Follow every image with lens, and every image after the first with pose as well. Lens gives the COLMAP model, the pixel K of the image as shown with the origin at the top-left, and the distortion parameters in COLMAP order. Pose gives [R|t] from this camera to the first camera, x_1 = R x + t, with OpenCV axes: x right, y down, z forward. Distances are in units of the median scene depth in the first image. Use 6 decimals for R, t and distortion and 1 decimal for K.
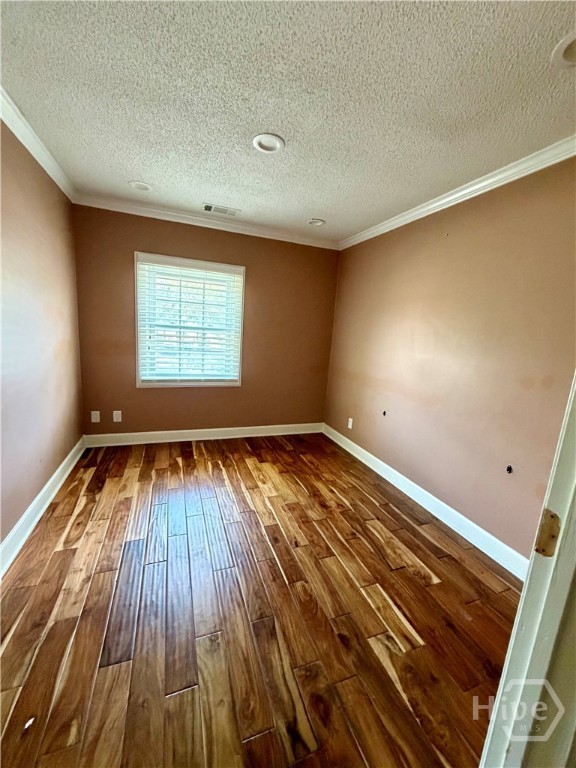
lens RADIAL K [[311.8, 0, 291.9], [0, 311.8, 383.3], [0, 0, 1]] dist [0.007737, -0.001545]
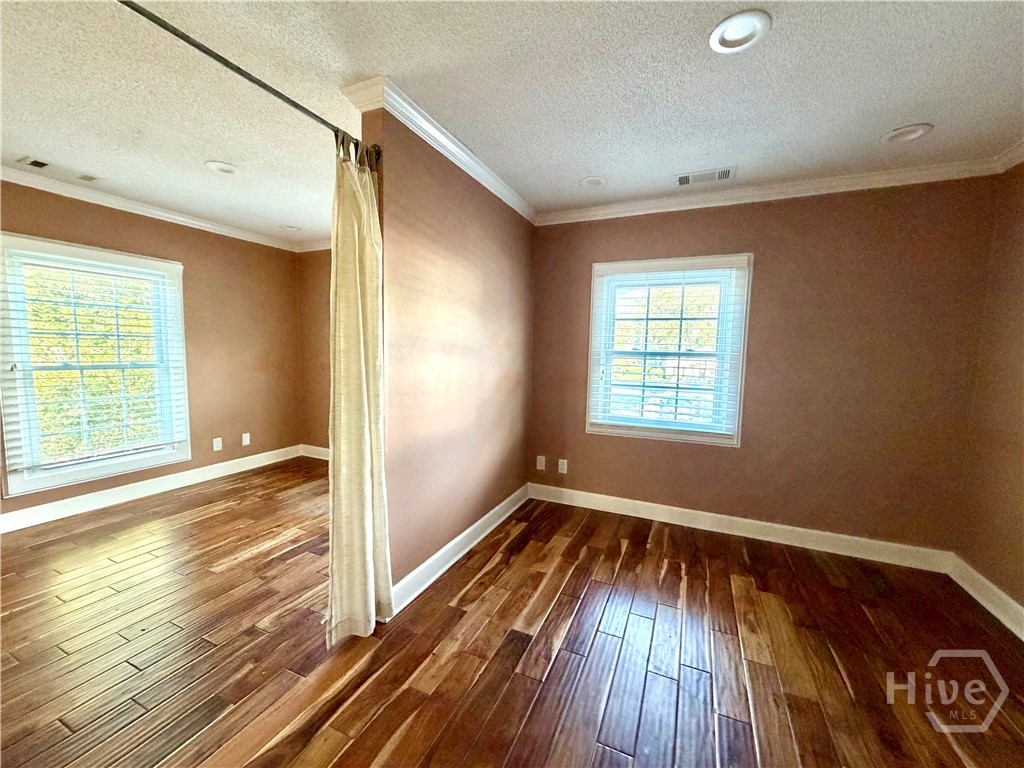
lens RADIAL K [[415.8, 0, 507.0], [0, 415.8, 387.3], [0, 0, 1]] dist [0.007737, -0.001545]
pose [[0.695061, 0.011425, -0.718860, 0.139134], [-0.097319, 0.992166, -0.078328, 0.000815], [0.712334, 0.124401, 0.690728, 0.159959]]
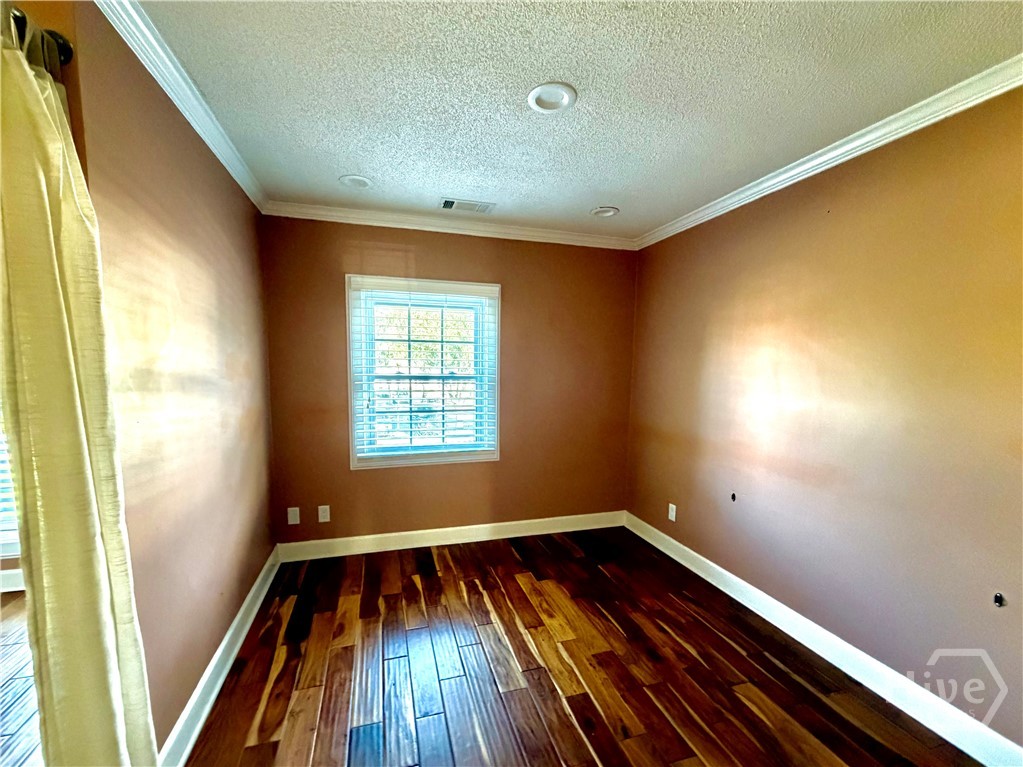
lens RADIAL K [[445.8, 0, 511.6], [0, 445.8, 415.9], [0, 0, 1]] dist [0.011876, -0.000767]
pose [[0.995702, -0.047219, -0.079674, -0.082840], [0.042339, 0.997187, -0.061855, -0.036278], [0.082371, 0.058216, 0.994900, 0.071772]]
